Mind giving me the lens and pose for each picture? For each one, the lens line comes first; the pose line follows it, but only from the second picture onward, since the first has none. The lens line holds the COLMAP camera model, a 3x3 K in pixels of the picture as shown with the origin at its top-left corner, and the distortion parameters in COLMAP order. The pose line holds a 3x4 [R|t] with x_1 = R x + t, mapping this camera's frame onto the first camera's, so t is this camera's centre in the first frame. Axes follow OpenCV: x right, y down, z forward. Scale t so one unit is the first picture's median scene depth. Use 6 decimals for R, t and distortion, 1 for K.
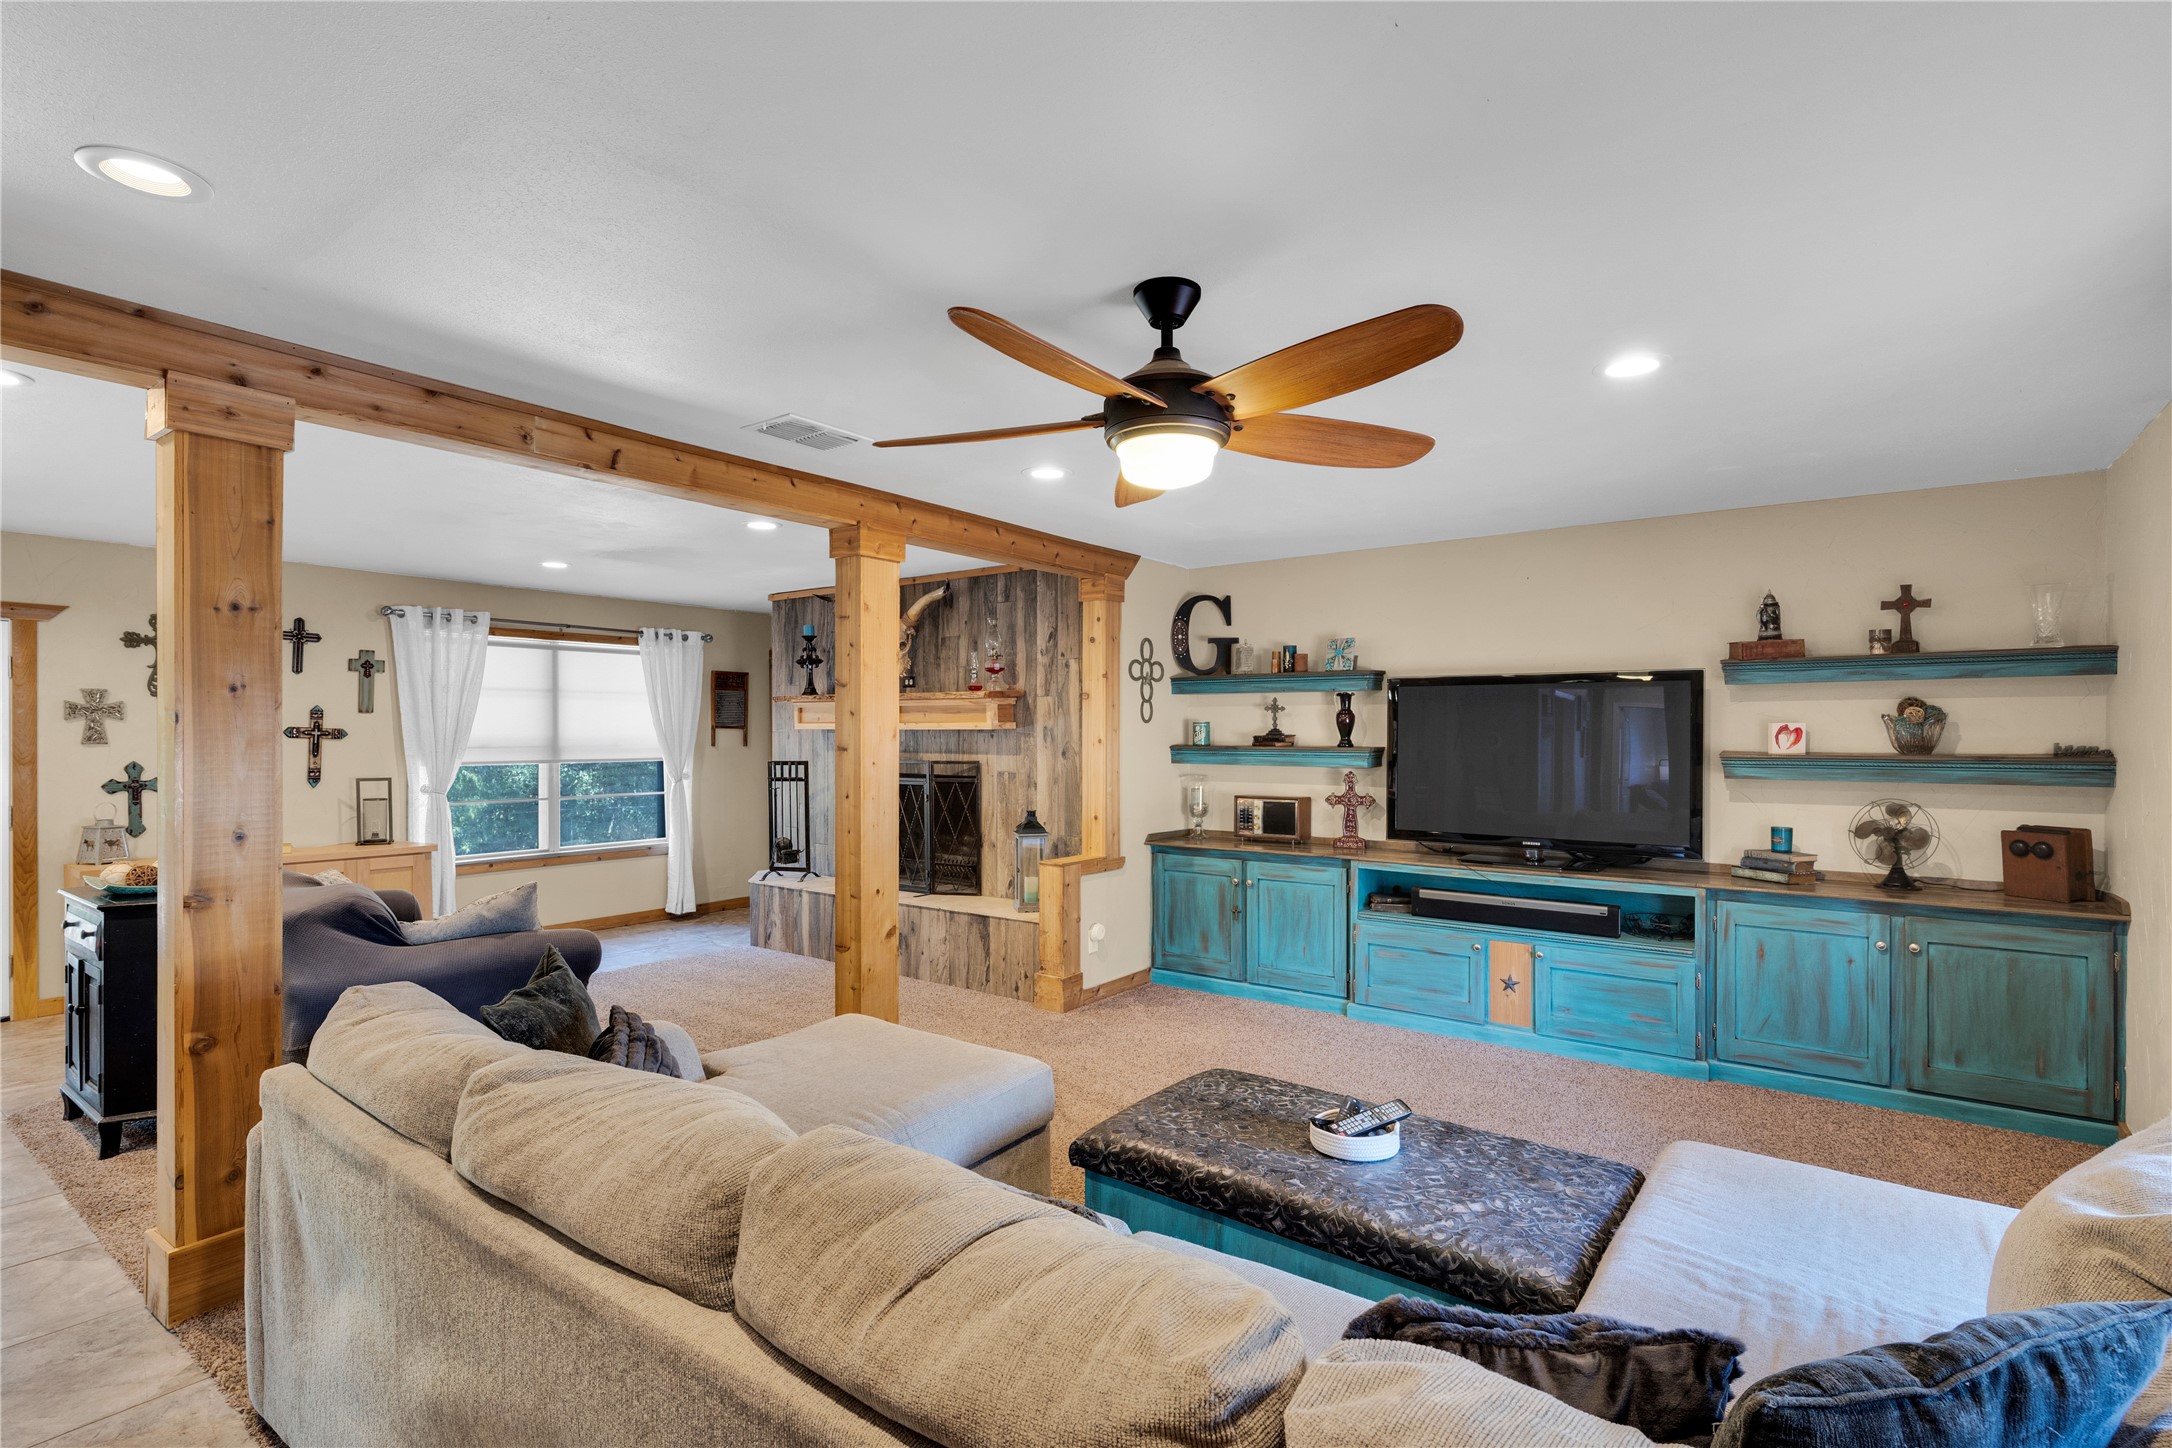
lens RADIAL K [[1049.6, 0, 1076.8], [0, 1049.6, 724.8], [0, 0, 1]] dist [0.006121, 0.001083]
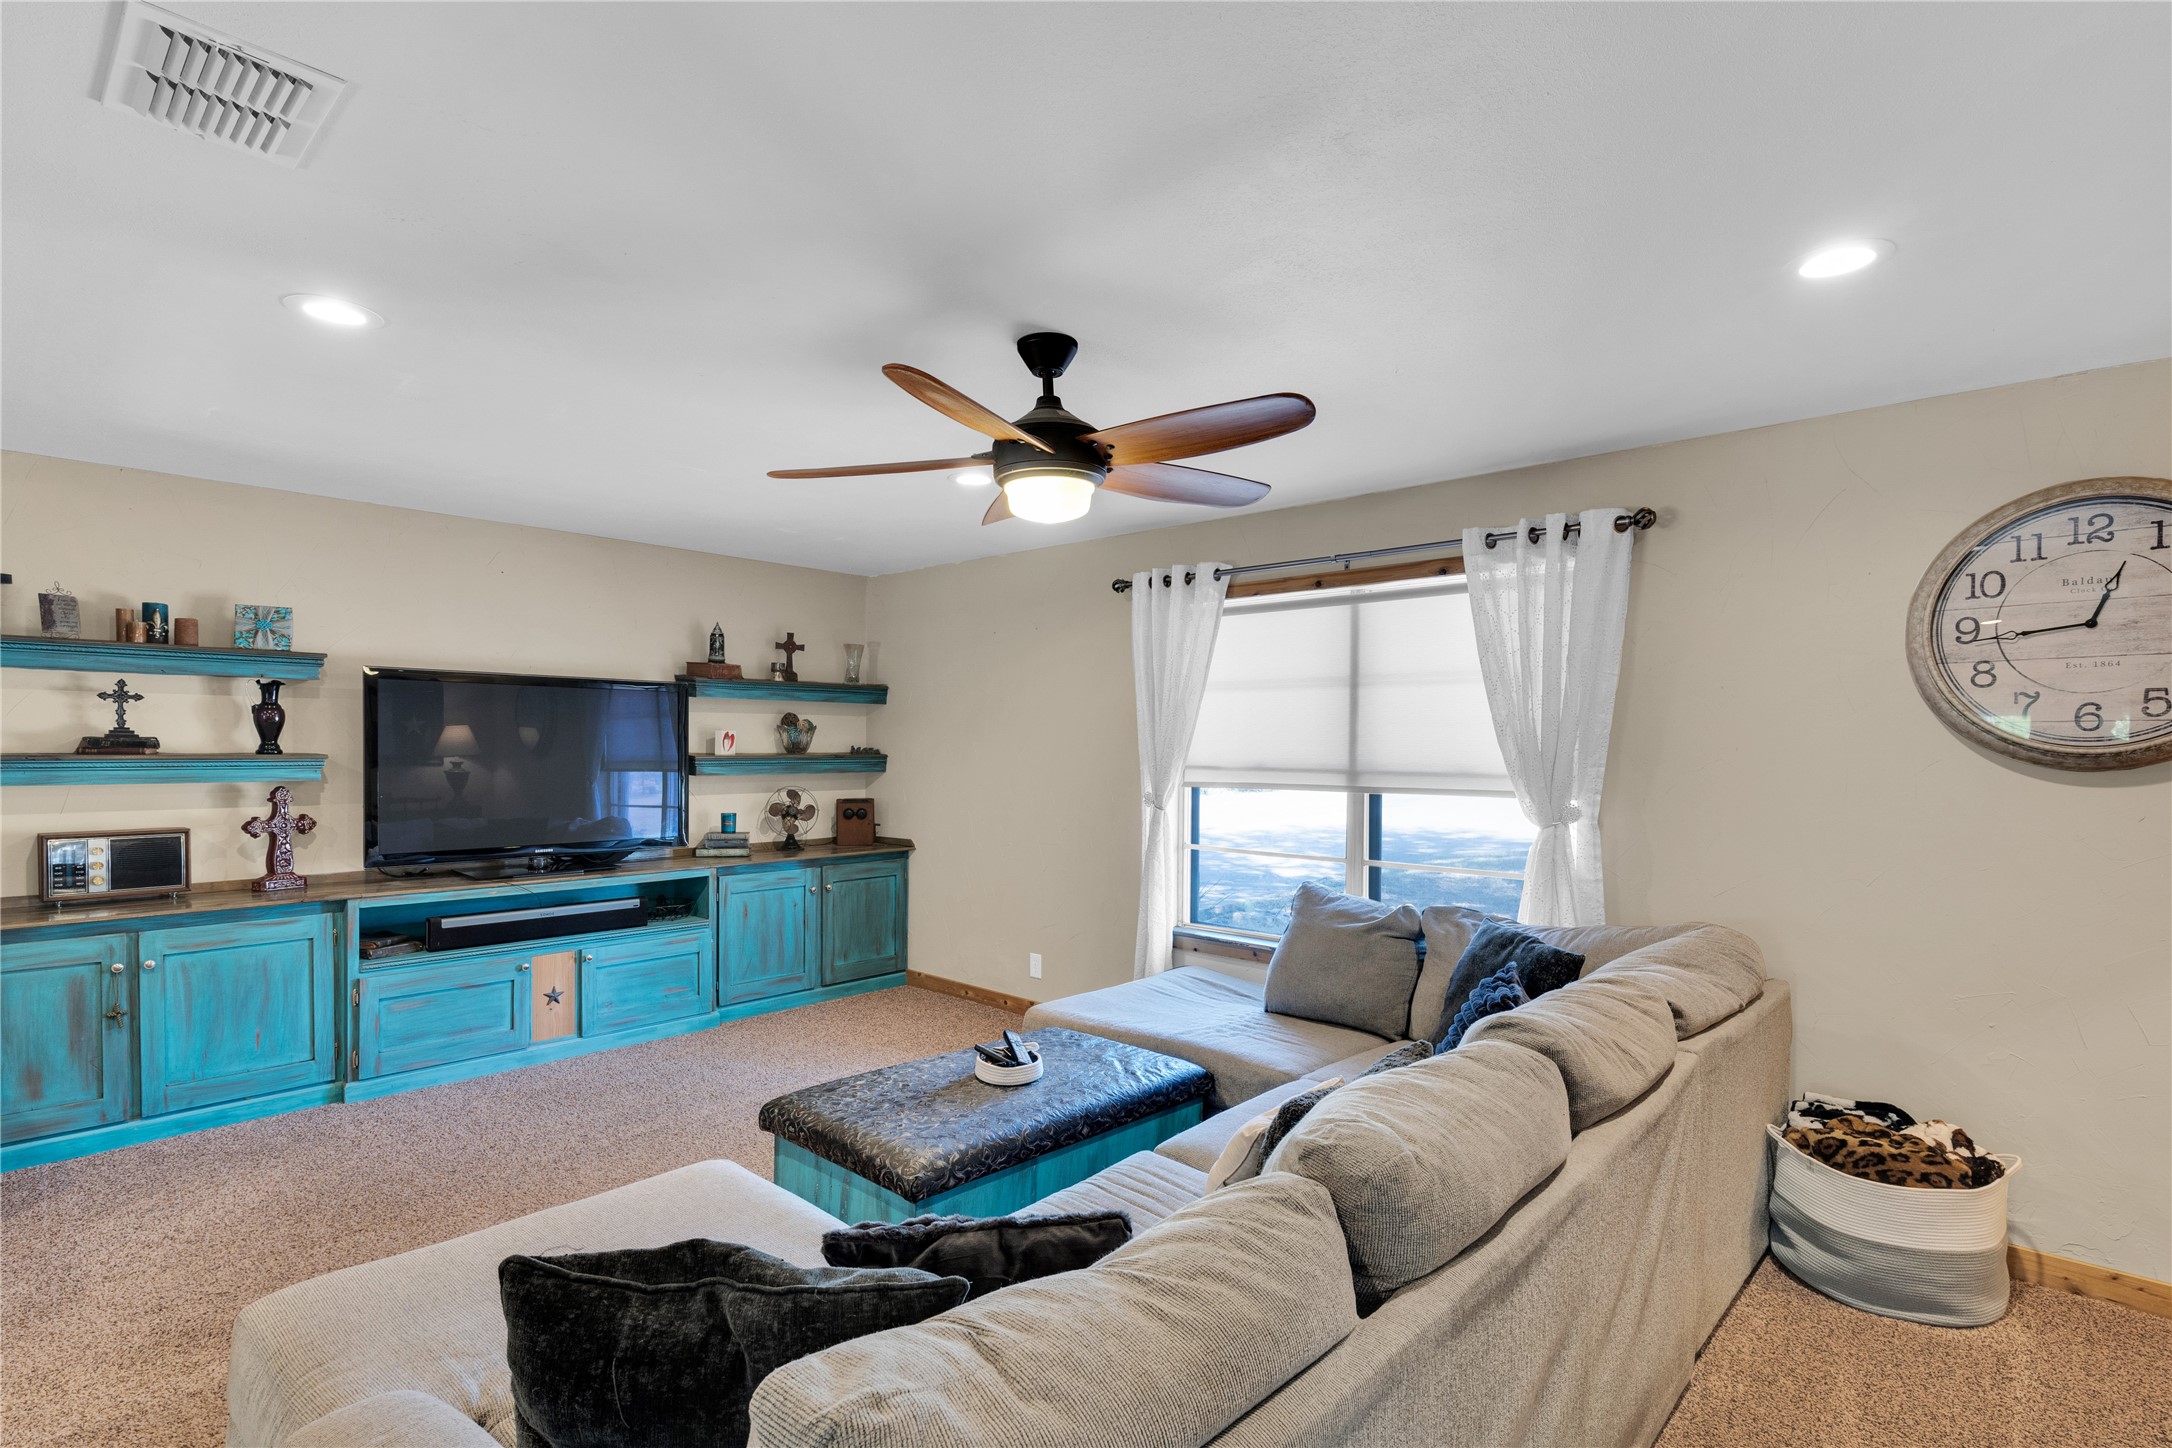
lens RADIAL K [[1049.6, 0, 1093.9], [0, 1049.6, 744.4], [0, 0, 1]] dist [0.006121, 0.001083]
pose [[0.093461, -0.003772, 0.995616, -0.519556], [-0.015838, 0.999861, 0.005275, 0.001510], [-0.995497, -0.016262, 0.093389, 0.428336]]
